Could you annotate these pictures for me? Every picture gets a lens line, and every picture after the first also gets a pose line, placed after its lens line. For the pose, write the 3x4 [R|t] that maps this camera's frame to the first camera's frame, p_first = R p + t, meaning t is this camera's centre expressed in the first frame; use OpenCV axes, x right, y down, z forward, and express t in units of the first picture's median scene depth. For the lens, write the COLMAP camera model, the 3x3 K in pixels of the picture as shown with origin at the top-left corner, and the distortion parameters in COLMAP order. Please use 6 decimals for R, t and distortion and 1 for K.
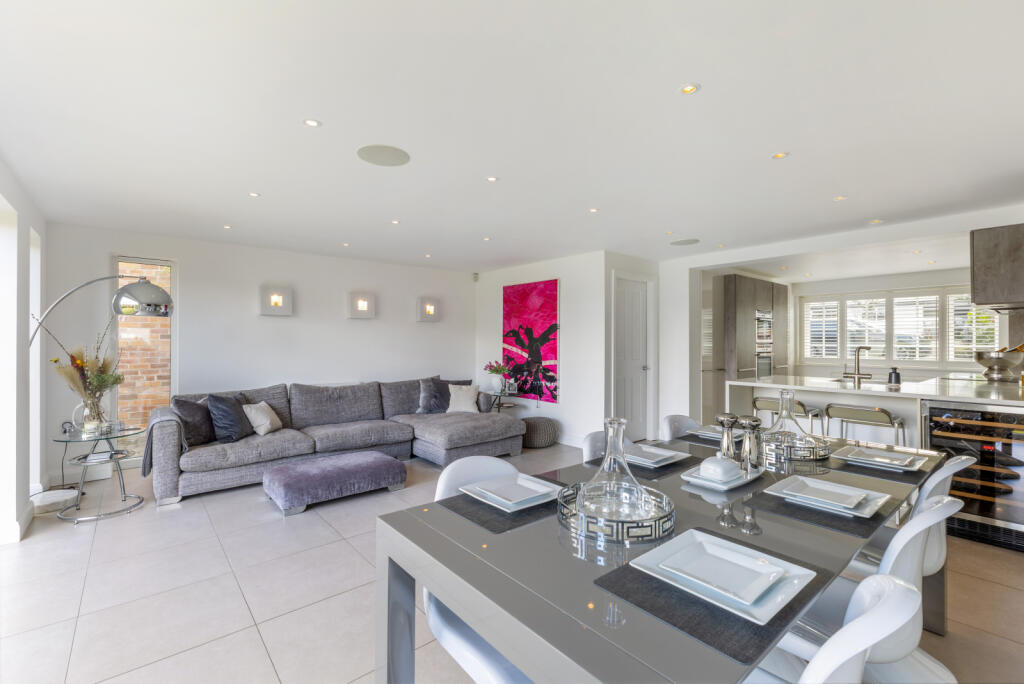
lens RADIAL K [[446.2, 0, 512.0], [0, 446.2, 342.0], [0, 0, 1]] dist [0.001492, 0.000217]
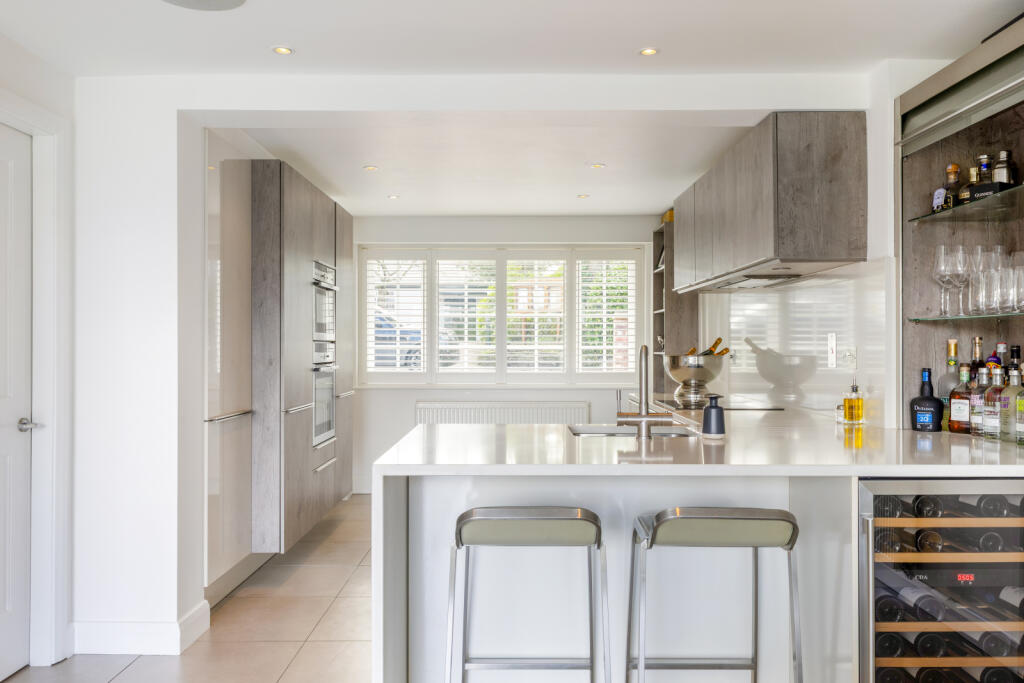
lens RADIAL K [[840.6, 0, 512.0], [0, 840.6, 341.5], [0, 0, 1]] dist [-0.002699, -0.001004]
pose [[0.645111, 0.001274, 0.764088, 0.096335], [0.001398, 0.999995, -0.002848, 0.006475], [-0.764087, 0.002906, 0.645106, 0.471568]]
